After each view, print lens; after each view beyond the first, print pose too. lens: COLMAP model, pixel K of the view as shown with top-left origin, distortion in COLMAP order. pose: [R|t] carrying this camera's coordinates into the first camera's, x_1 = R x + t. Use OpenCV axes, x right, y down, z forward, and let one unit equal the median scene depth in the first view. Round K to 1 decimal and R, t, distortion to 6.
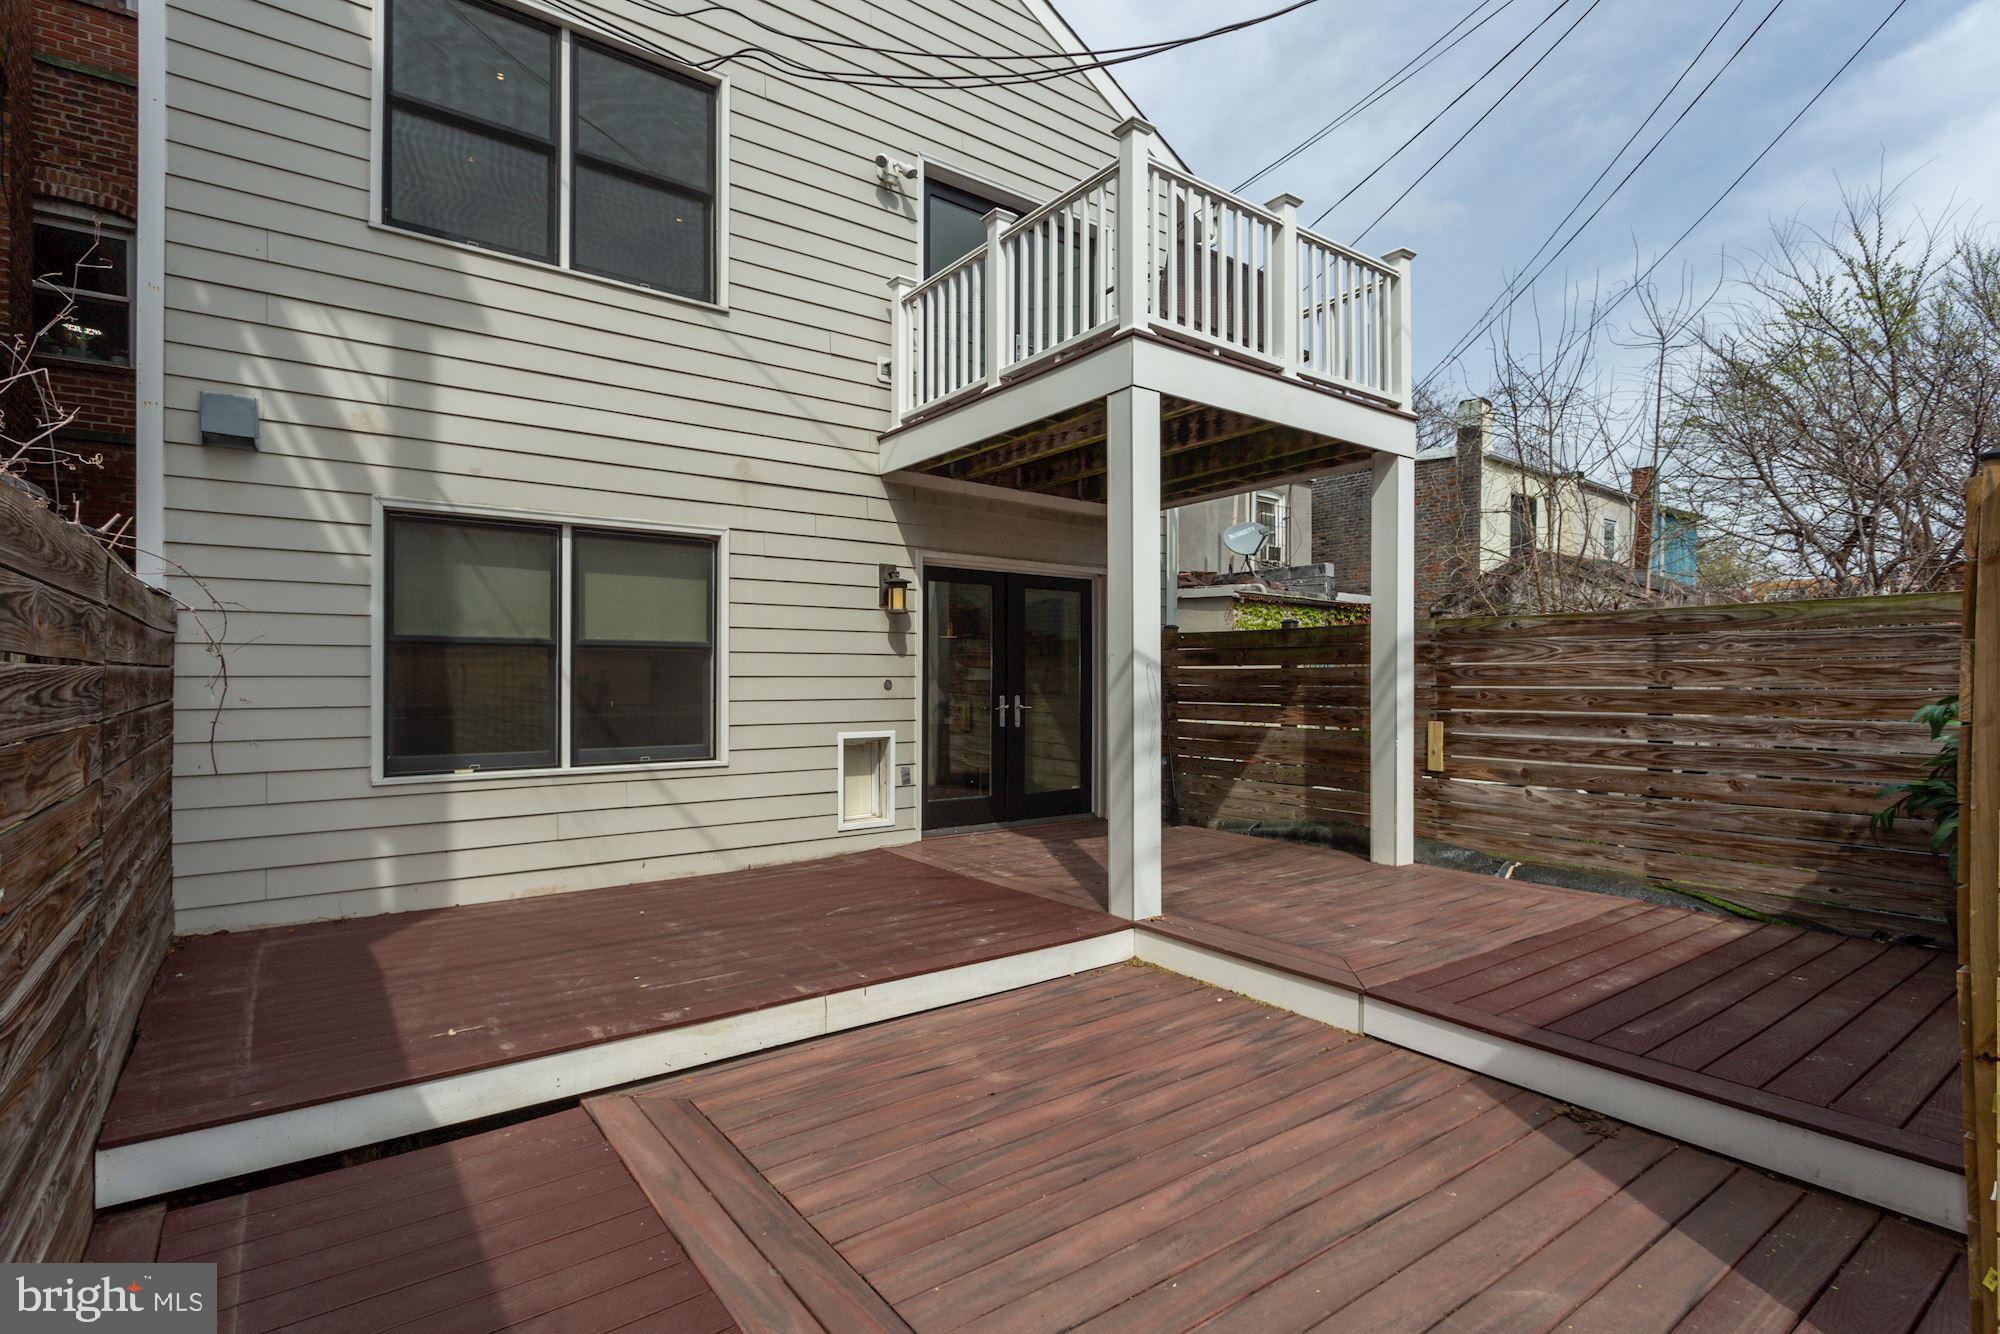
lens RADIAL K [[962.2, 0, 987.3], [0, 962.2, 675.0], [0, 0, 1]] dist [0.003052, 0.001313]
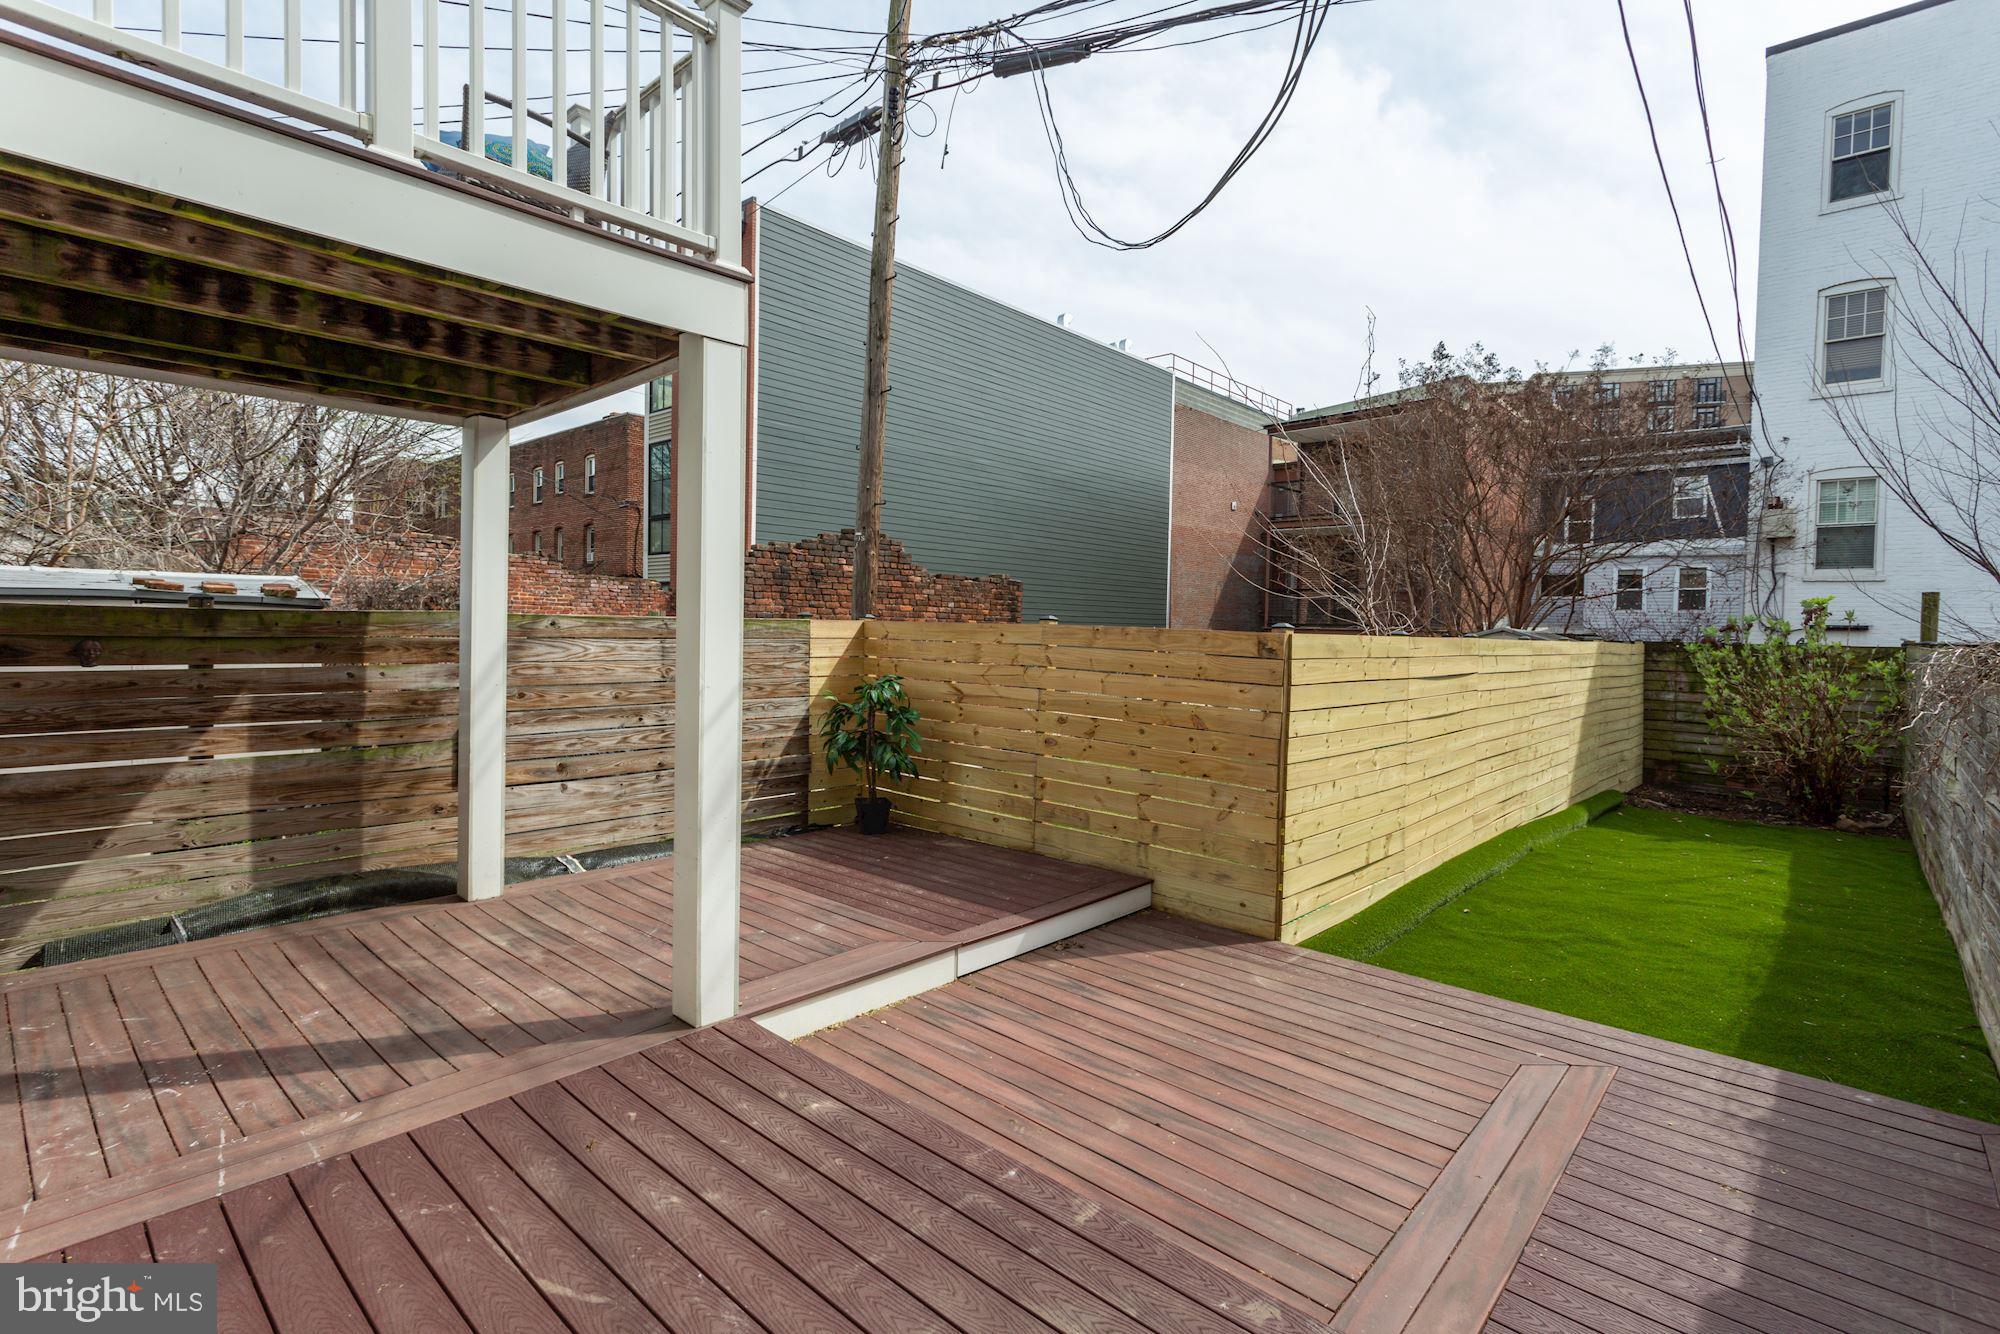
lens RADIAL K [[962.2, 0, 967.4], [0, 962.2, 654.3], [0, 0, 1]] dist [0.003052, 0.001313]
pose [[-0.200425, -0.033804, 0.979126, -0.599489], [-0.025486, 0.999246, 0.029282, -0.068846], [-0.979377, -0.019085, -0.201136, 0.873953]]
